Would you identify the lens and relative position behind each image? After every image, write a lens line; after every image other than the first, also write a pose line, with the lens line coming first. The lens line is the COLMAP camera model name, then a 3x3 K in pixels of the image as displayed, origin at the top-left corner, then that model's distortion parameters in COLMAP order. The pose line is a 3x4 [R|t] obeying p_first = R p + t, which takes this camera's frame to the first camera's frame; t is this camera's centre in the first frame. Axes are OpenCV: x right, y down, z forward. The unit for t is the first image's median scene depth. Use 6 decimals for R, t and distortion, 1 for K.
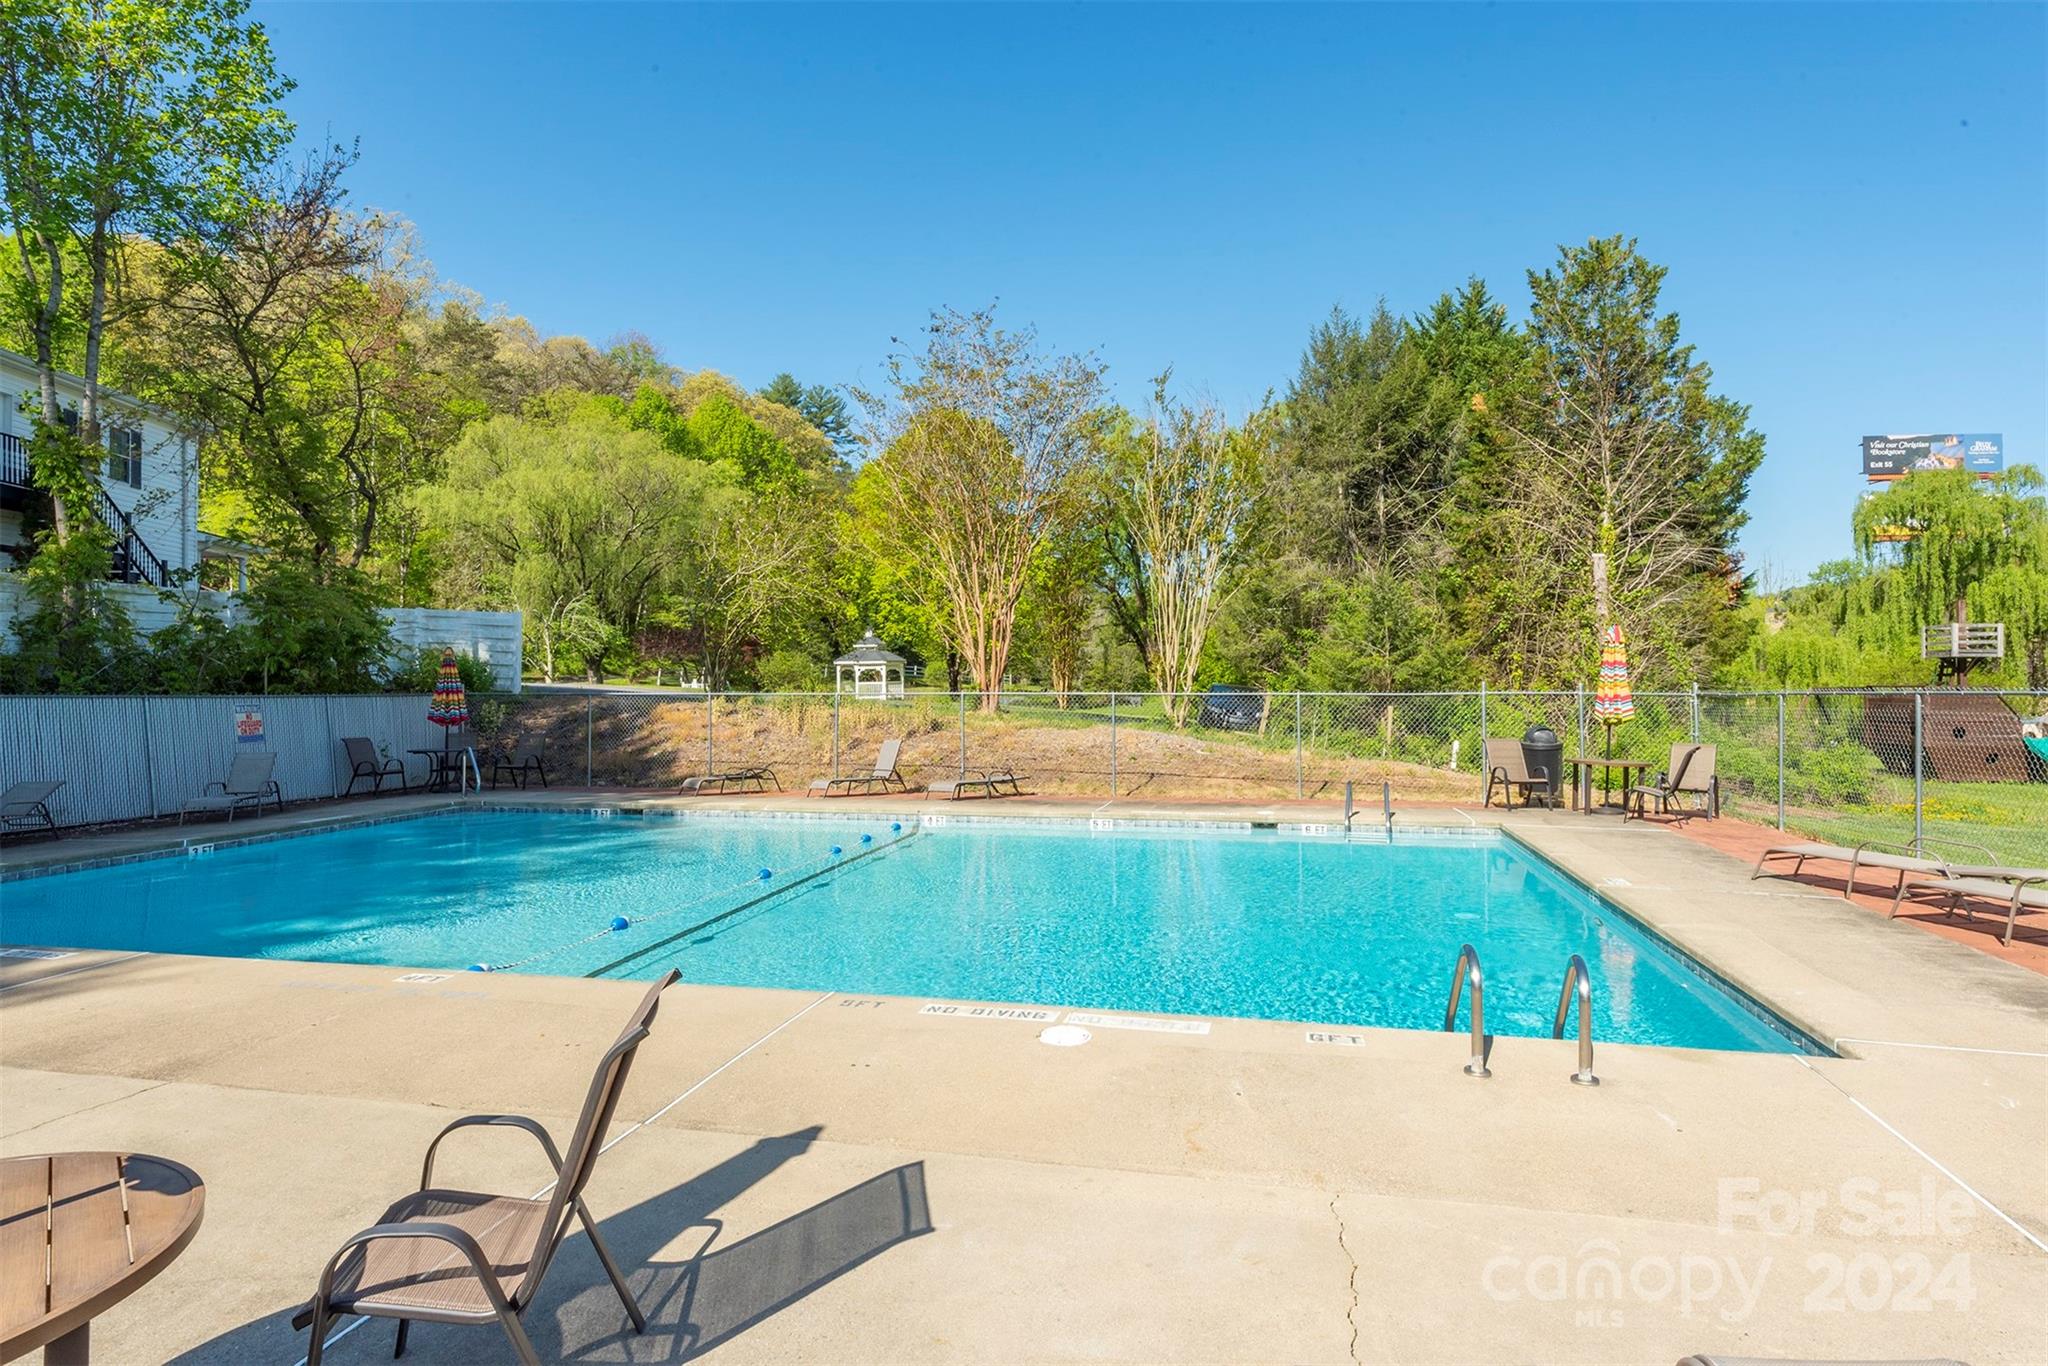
lens RADIAL K [[1111.8, 0, 1031.0], [0, 1111.8, 682.5], [0, 0, 1]] dist [0.017174, -0.006812]
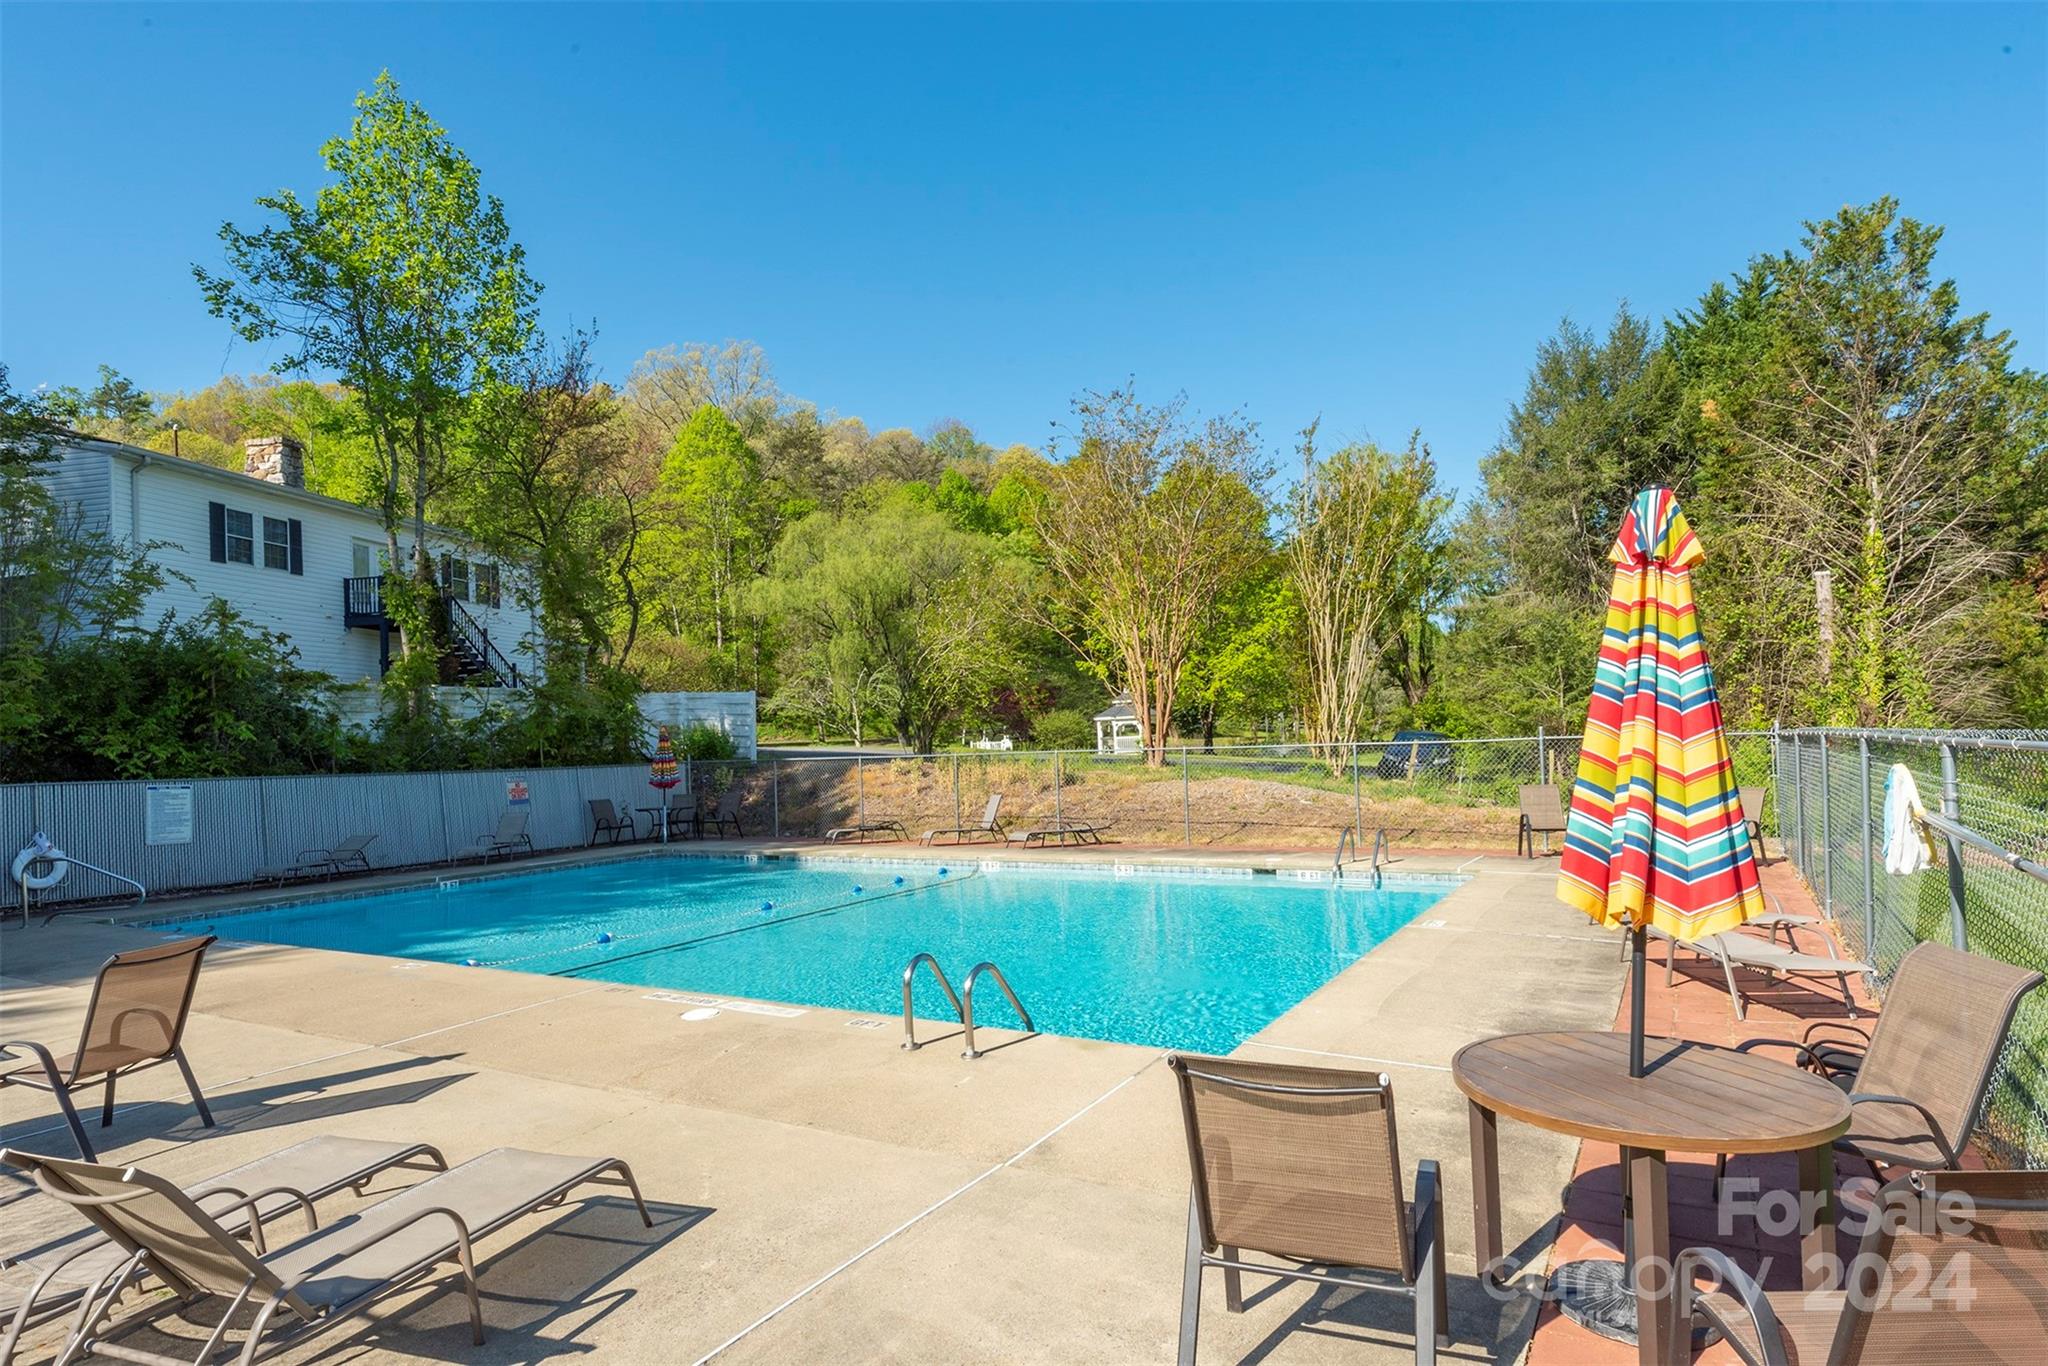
lens RADIAL K [[1090.6, 0, 1002.3], [0, 1090.6, 755.1], [0, 0, 1]] dist [0.011868, -0.004662]
pose [[0.952734, -0.027034, -0.302601, 0.144821], [0.032675, 0.999374, 0.013594, -0.002213], [0.302043, -0.022839, 0.953021, -0.032052]]
